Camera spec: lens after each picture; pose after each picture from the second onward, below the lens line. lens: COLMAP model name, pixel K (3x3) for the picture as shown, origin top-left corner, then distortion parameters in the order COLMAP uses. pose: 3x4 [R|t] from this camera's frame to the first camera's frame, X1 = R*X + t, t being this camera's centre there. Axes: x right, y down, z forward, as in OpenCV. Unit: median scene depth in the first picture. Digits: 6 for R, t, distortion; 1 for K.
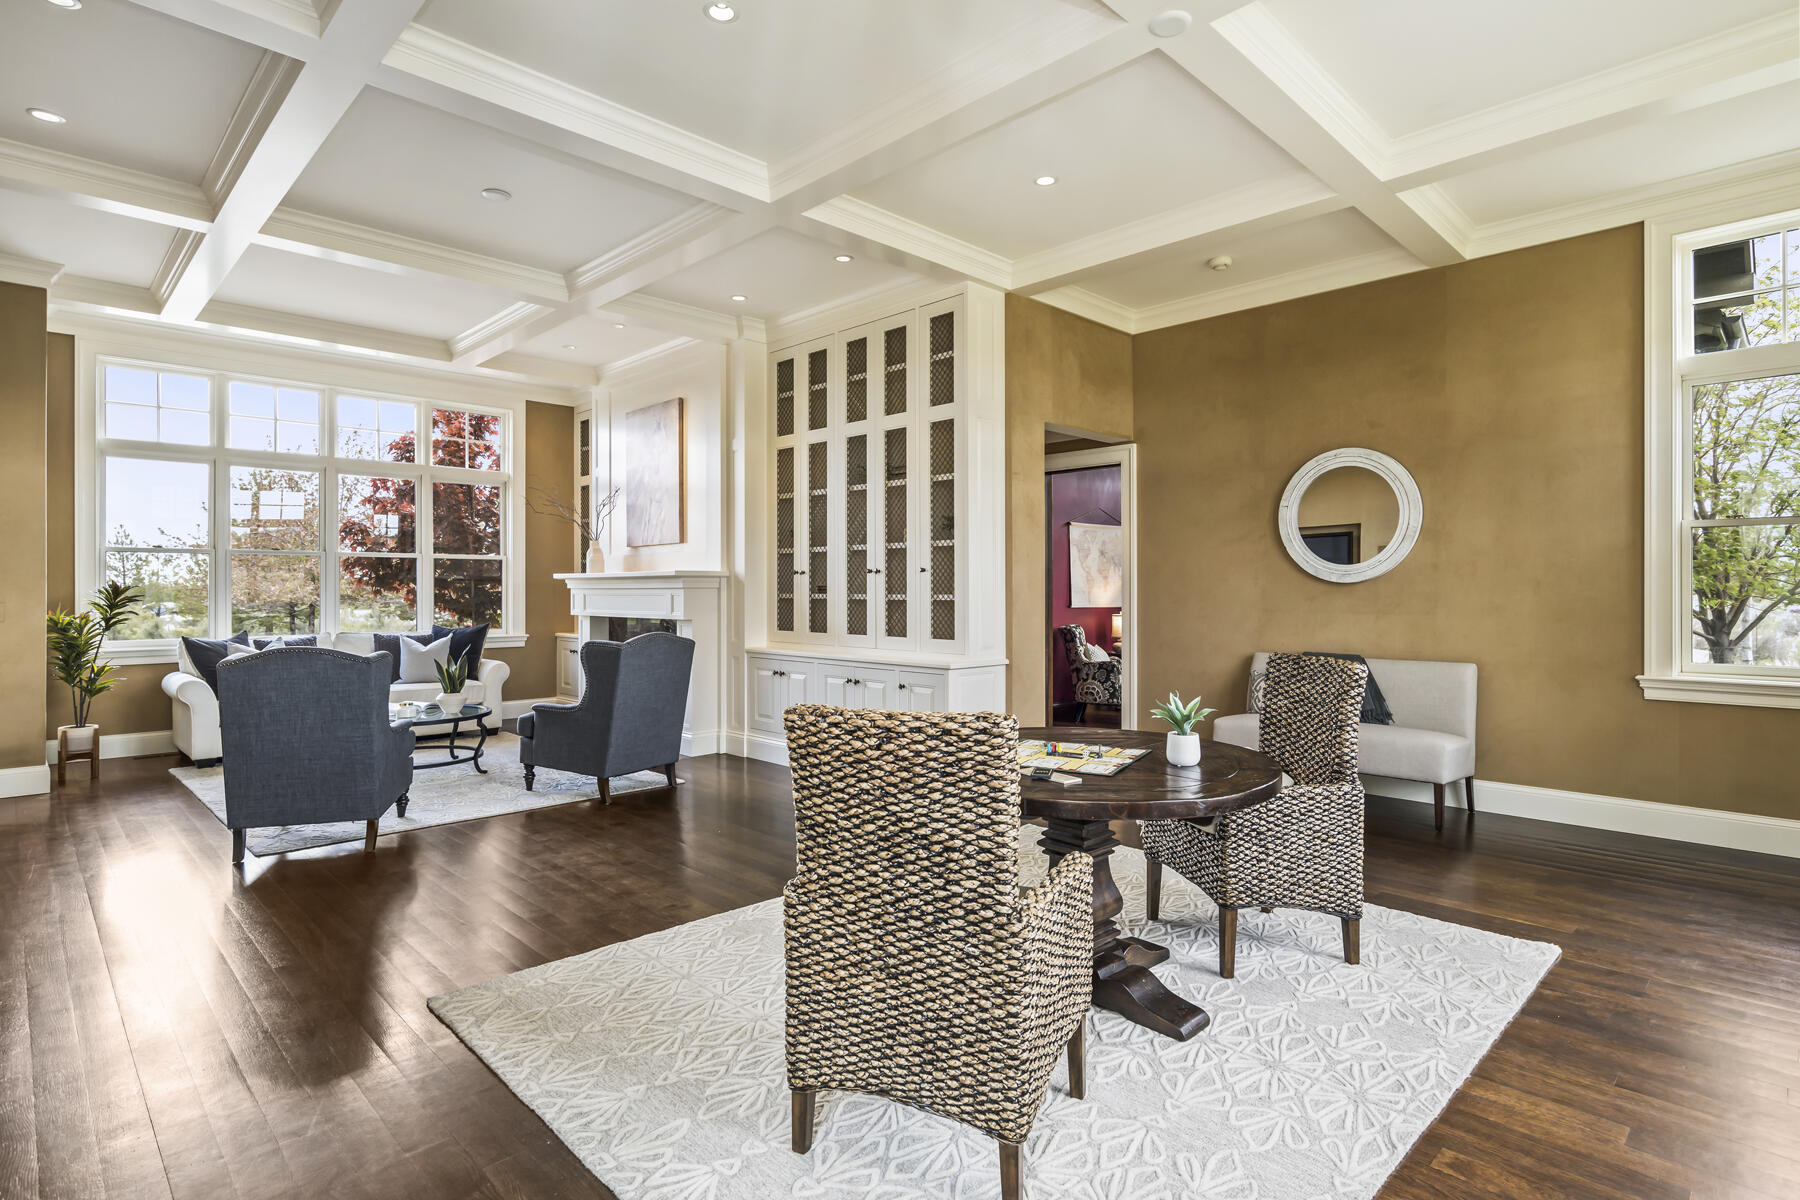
lens RADIAL K [[913.3, 0, 905.8], [0, 913.3, 599.5], [0, 0, 1]] dist [-0.007666, 0.003600]
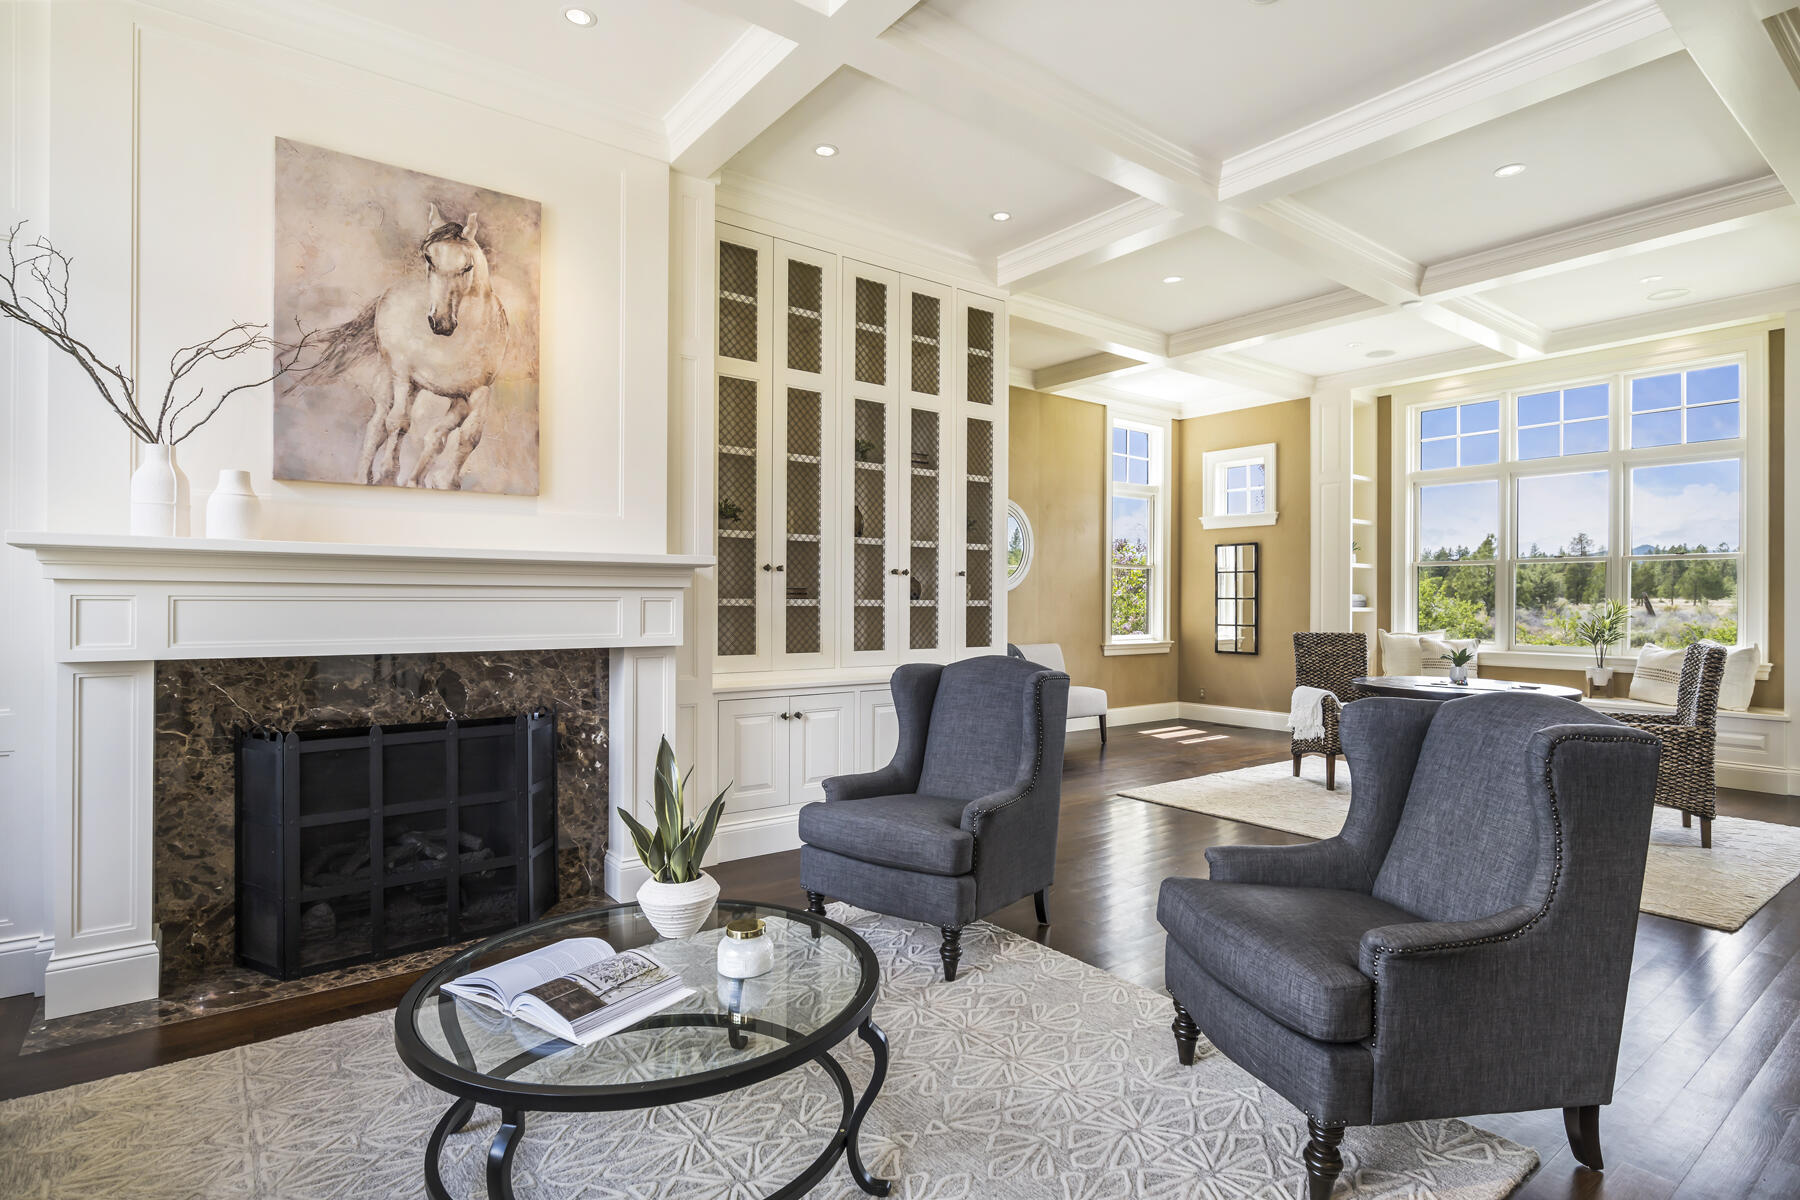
lens RADIAL K [[913.3, 0, 905.6], [0, 913.3, 598.6], [0, 0, 1]] dist [-0.007666, 0.003600]
pose [[0.138603, -0.002625, 0.990345, -0.801595], [-0.006418, 0.999973, 0.003548, -0.009740], [-0.990327, -0.006848, 0.138582, 0.819226]]
